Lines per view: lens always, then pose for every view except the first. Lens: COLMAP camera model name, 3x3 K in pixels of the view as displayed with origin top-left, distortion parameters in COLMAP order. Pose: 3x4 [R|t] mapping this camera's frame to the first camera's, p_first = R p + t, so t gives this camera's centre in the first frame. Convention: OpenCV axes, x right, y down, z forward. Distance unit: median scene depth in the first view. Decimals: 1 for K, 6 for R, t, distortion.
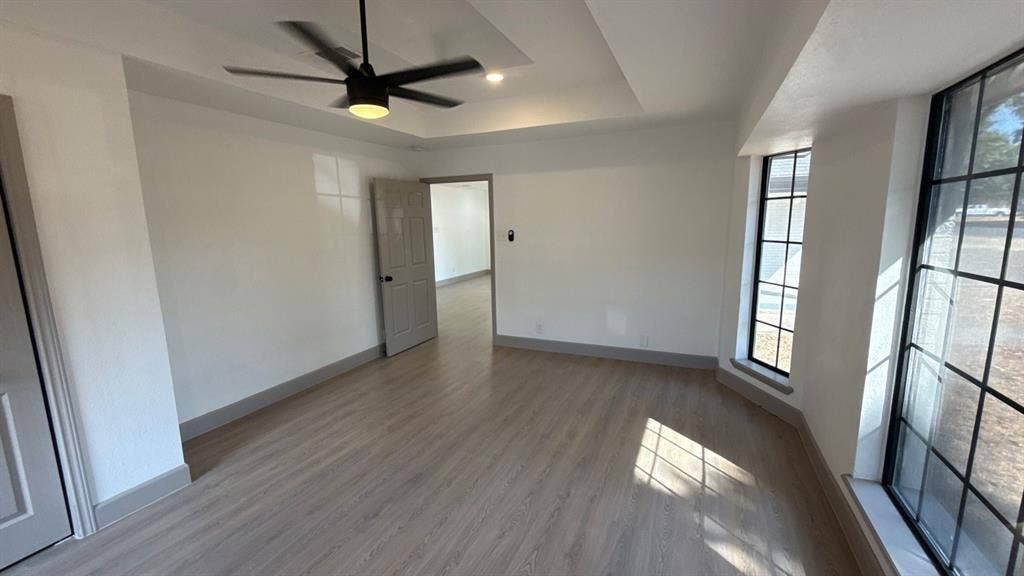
lens RADIAL K [[411.1, 0, 512.0], [0, 411.1, 288.0], [0, 0, 1]] dist [-0.000277, 0.000007]
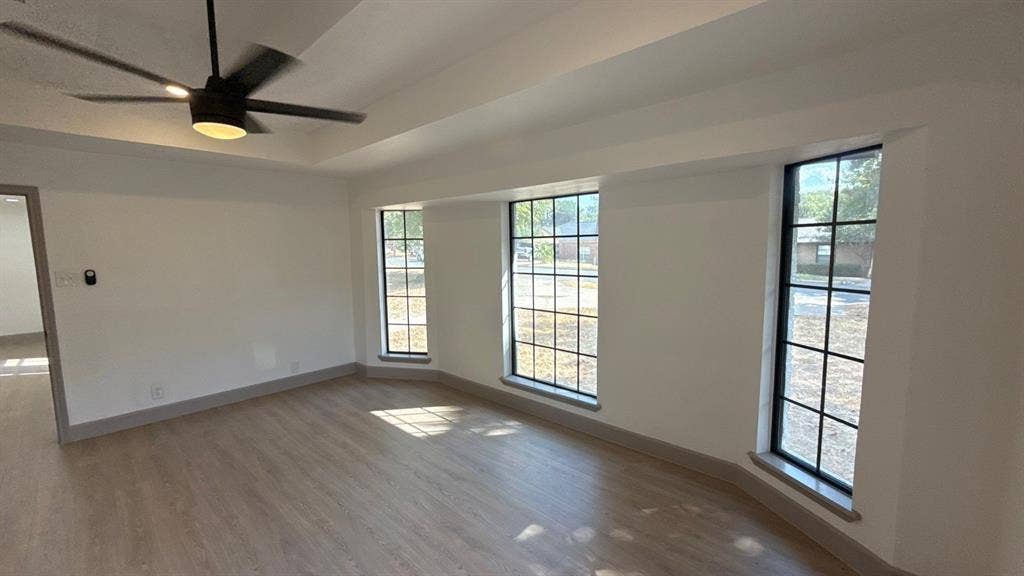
lens RADIAL K [[411.1, 0, 512.0], [0, 411.1, 288.0], [0, 0, 1]] dist [-0.000277, 0.000007]
pose [[0.333213, -0.085703, 0.938948, -0.692489], [0.158401, 0.986794, 0.033857, -0.028734], [-0.929450, 0.137449, 0.342388, 0.130823]]
